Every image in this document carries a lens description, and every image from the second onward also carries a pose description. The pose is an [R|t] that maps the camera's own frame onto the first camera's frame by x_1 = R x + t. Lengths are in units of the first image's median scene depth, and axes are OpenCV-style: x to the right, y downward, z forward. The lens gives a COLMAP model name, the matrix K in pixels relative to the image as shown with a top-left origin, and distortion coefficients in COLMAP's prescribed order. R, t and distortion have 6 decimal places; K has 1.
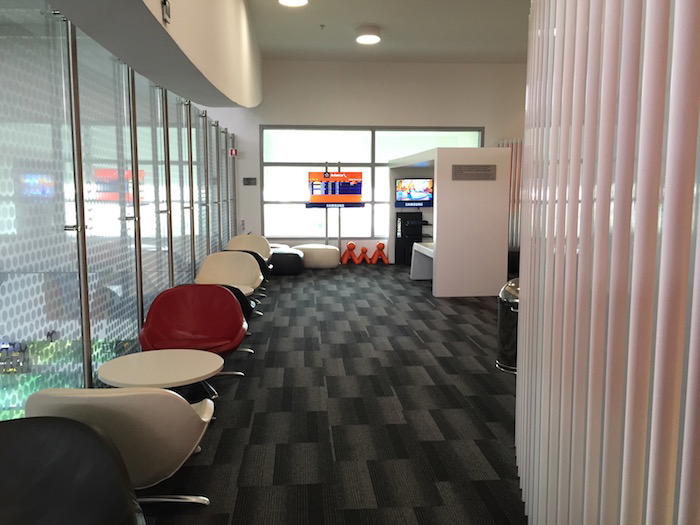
lens RADIAL K [[590.5, 0, 349.2], [0, 590.5, 262.1], [0, 0, 1]] dist [-0.001444, -0.019440]
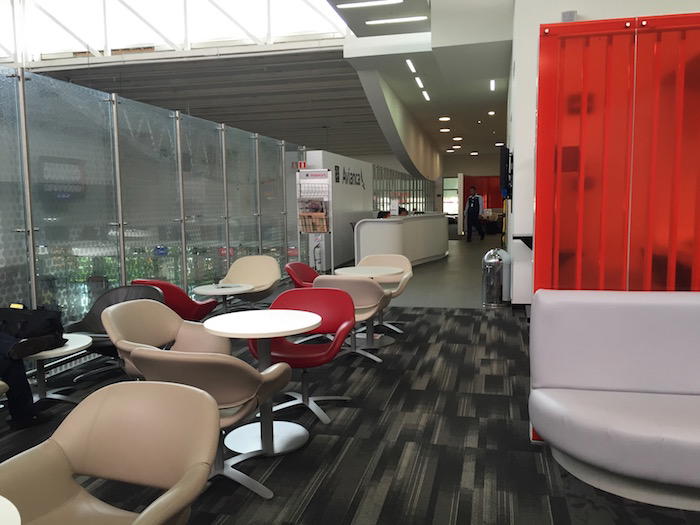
lens RADIAL K [[590.5, 0, 349.6], [0, 590.5, 262.5], [0, 0, 1]] dist [-0.001444, -0.019440]
pose [[0.948993, 0.008384, -0.315185, 0.401484], [-0.010961, 0.999919, -0.006403, 0.261508], [0.315106, 0.009531, 0.949009, -2.286766]]
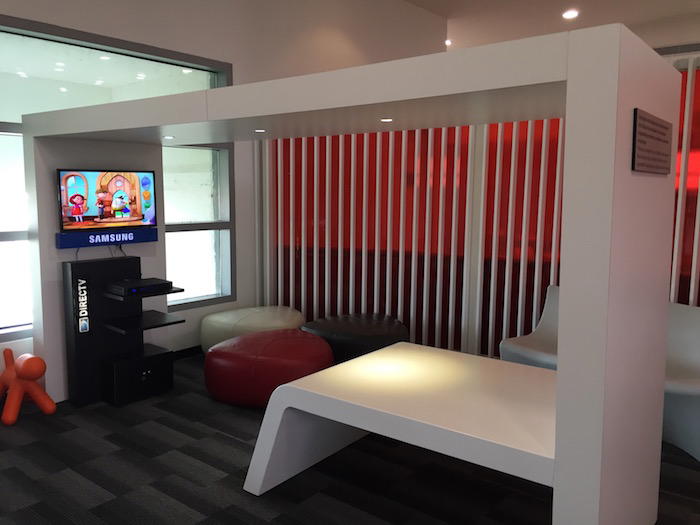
lens RADIAL K [[590.5, 0, 350.9], [0, 590.5, 263.9], [0, 0, 1]] dist [-0.001444, -0.019440]
pose [[0.691887, -0.096737, 0.715496, -0.054169], [0.082938, 0.995072, 0.054335, -0.088747], [-0.717227, 0.021748, 0.696500, 0.631047]]
